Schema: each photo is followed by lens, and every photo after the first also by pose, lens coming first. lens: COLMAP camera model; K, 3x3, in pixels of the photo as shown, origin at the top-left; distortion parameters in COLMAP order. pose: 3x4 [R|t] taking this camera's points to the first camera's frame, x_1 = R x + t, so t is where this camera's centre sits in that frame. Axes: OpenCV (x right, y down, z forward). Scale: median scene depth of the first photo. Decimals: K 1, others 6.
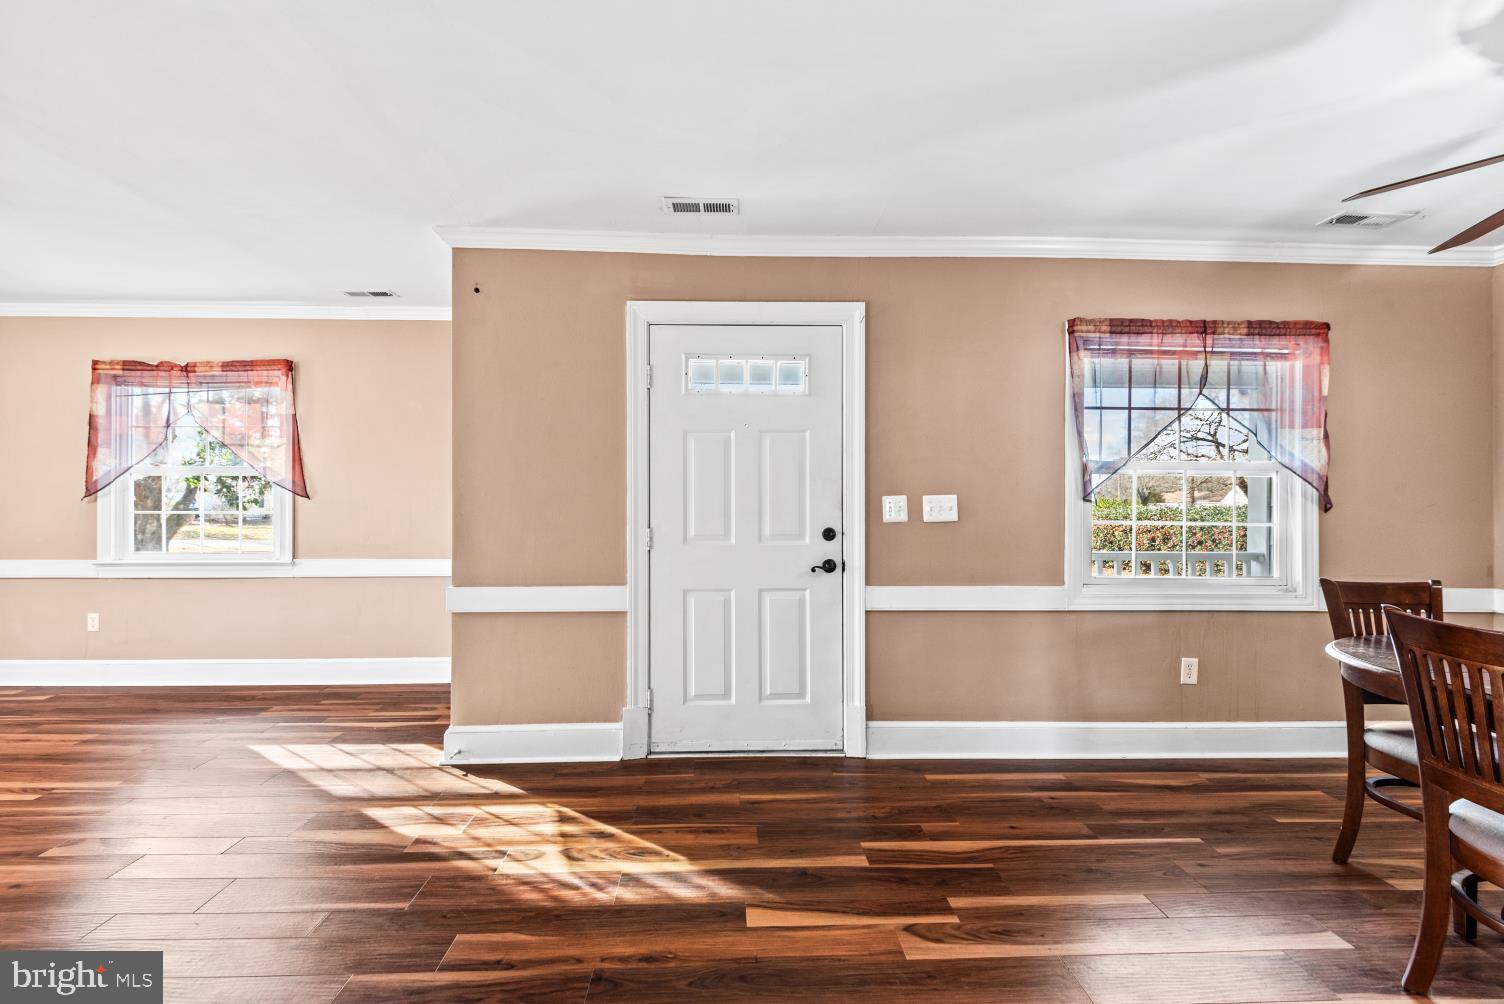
lens RADIAL K [[675.4, 0, 757.9], [0, 675.4, 500.0], [0, 0, 1]] dist [0.000871, -0.001948]
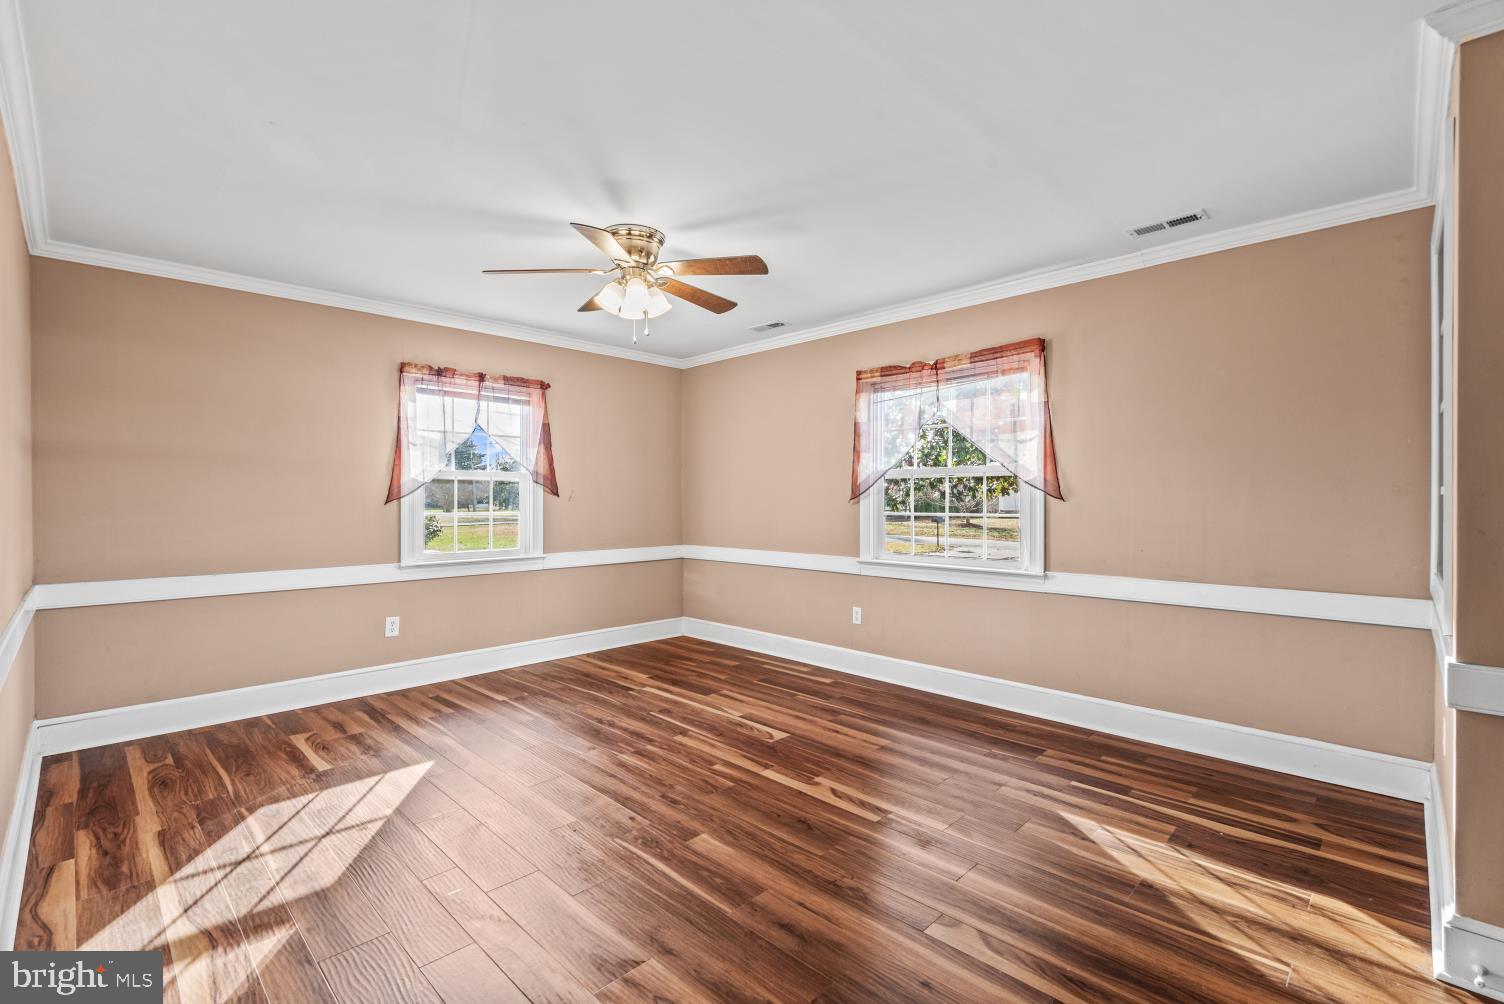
lens RADIAL K [[675.4, 0, 739.7], [0, 675.4, 505.4], [0, 0, 1]] dist [0.000871, -0.001948]
pose [[0.671391, 0.003077, -0.741097, -0.349365], [0.006775, 0.999924, 0.010288, -0.008020], [0.741072, -0.011928, 0.671319, 0.156886]]
